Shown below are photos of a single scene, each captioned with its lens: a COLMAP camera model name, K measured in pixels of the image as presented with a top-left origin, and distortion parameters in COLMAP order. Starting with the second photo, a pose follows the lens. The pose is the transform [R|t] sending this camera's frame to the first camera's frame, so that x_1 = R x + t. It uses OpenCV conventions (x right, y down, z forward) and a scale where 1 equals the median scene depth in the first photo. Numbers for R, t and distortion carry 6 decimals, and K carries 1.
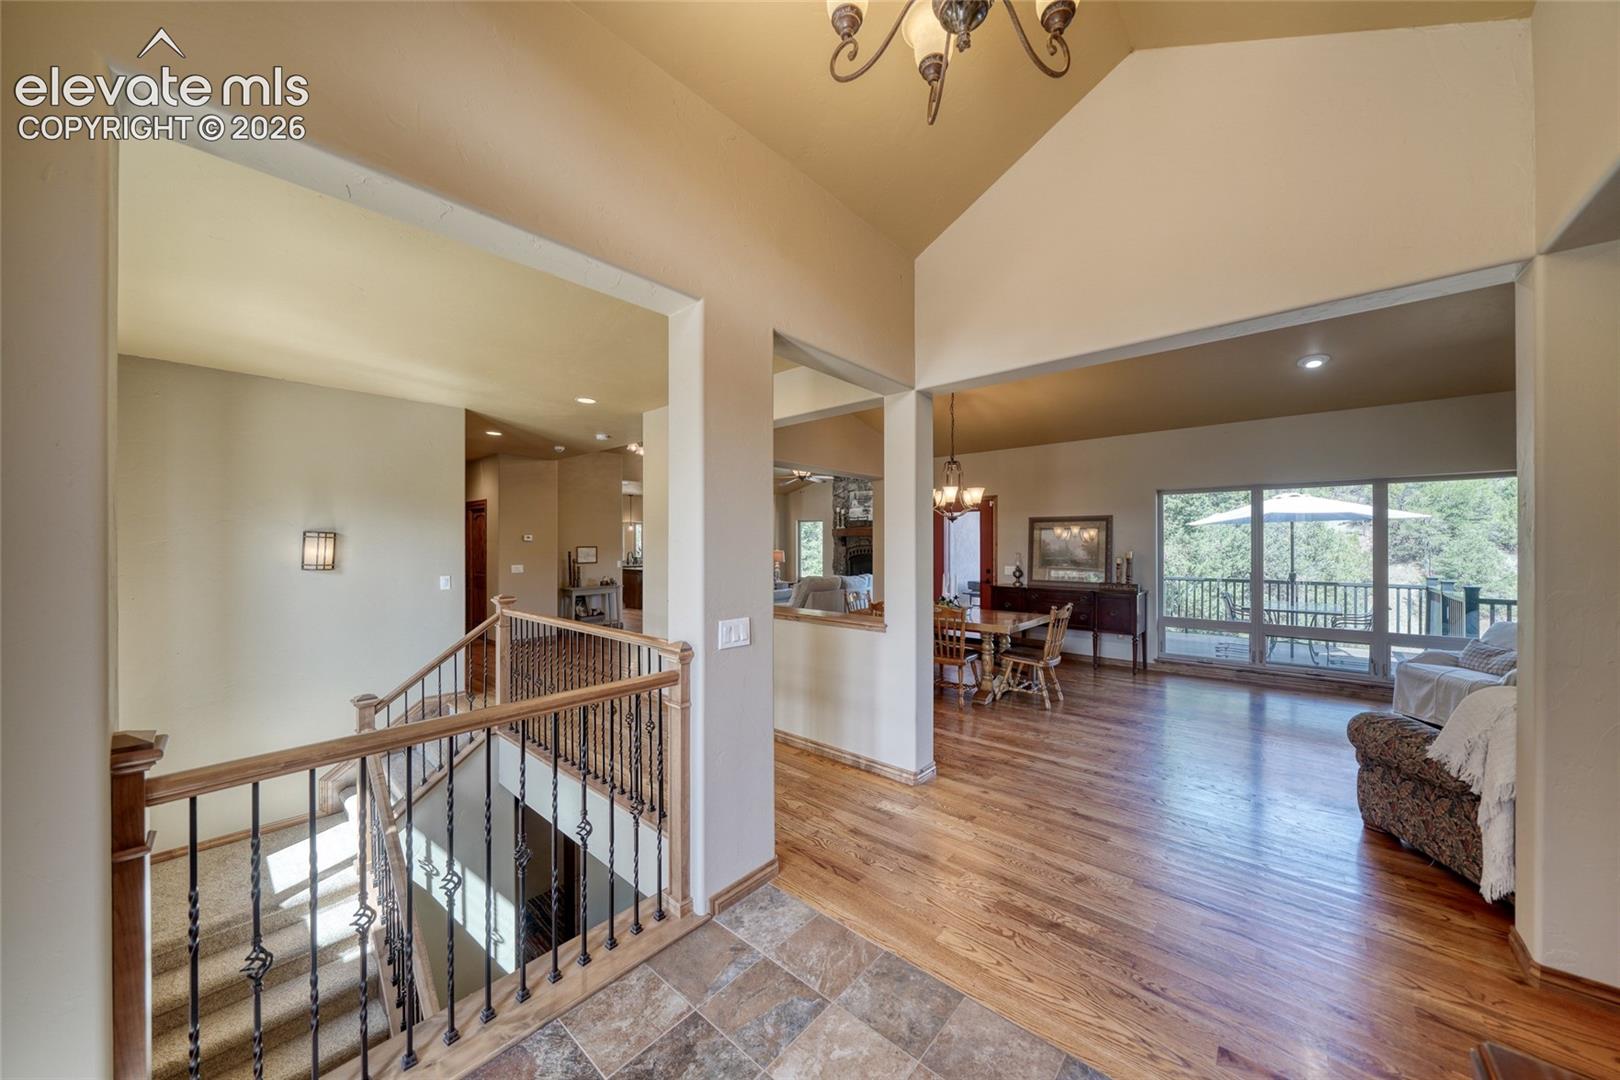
lens RADIAL K [[583.8, 0, 810.0], [0, 583.8, 540.0], [0, 0, 1]] dist [0.000277, 0.000007]
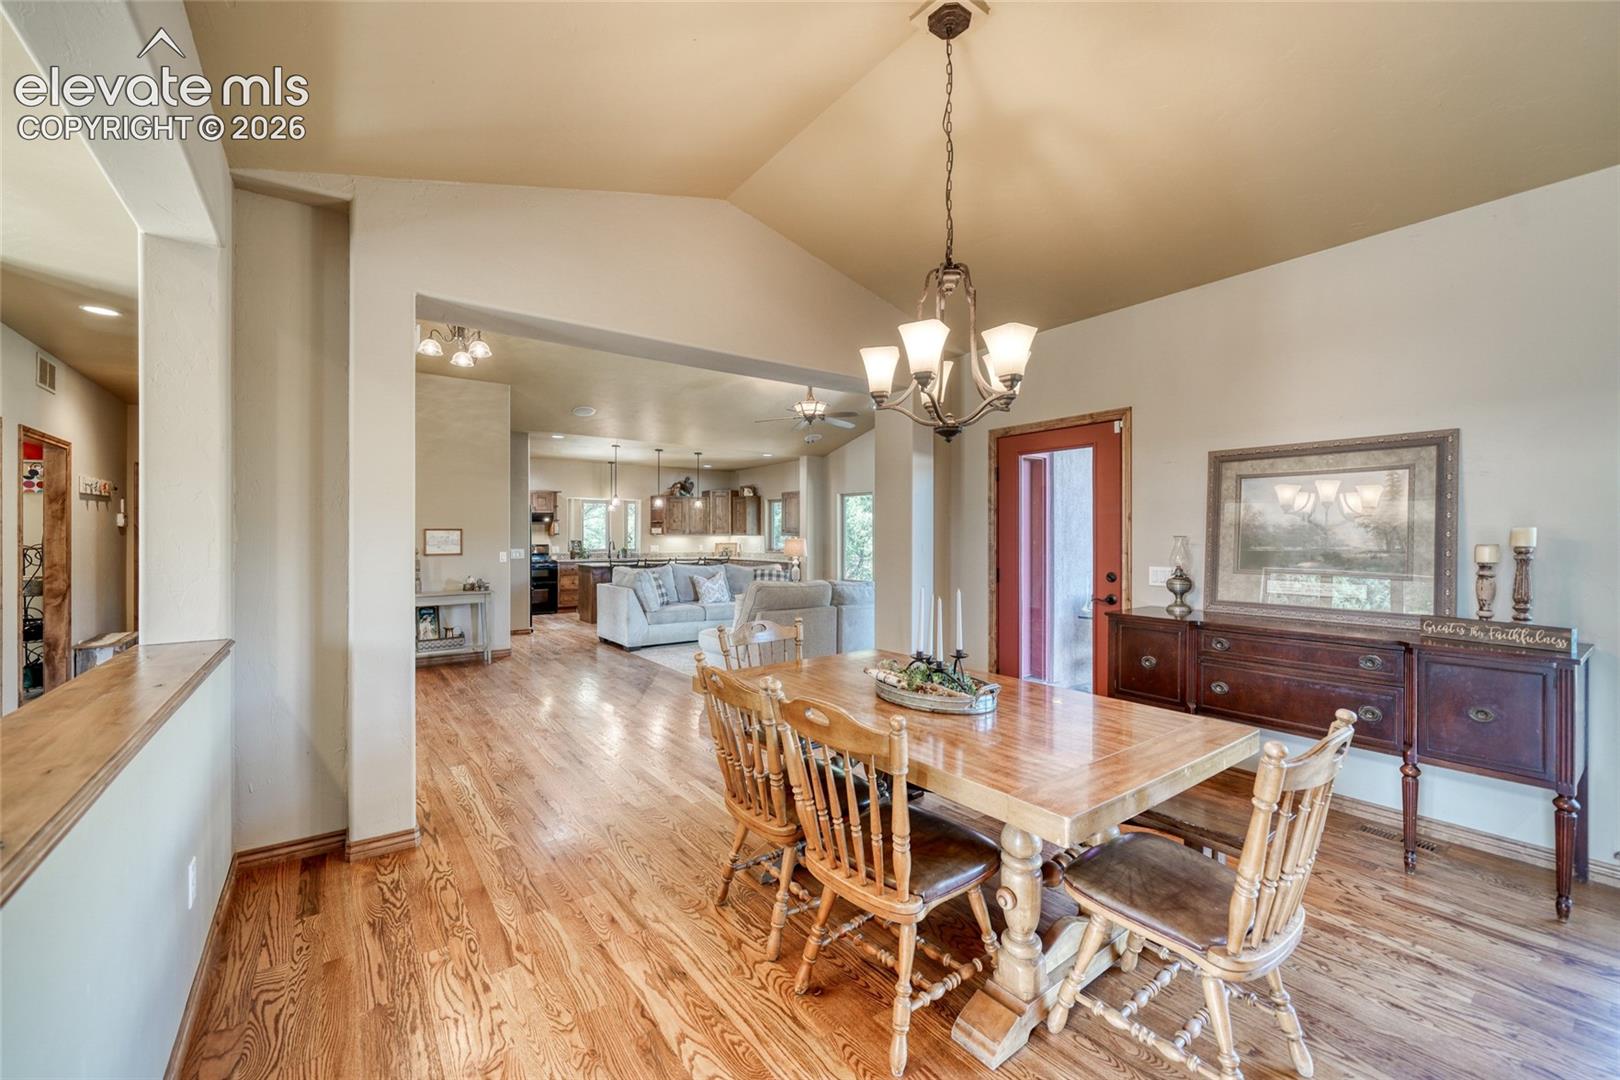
lens RADIAL K [[646.3, 0, 810.0], [0, 646.3, 540.0], [0, 0, 1]] dist [-0.001031, -0.000010]
pose [[0.974568, 0.001091, -0.224090, 0.204605], [0.001095, 0.999953, 0.009629, 0.020685], [0.224090, -0.009629, 0.974521, 0.493388]]
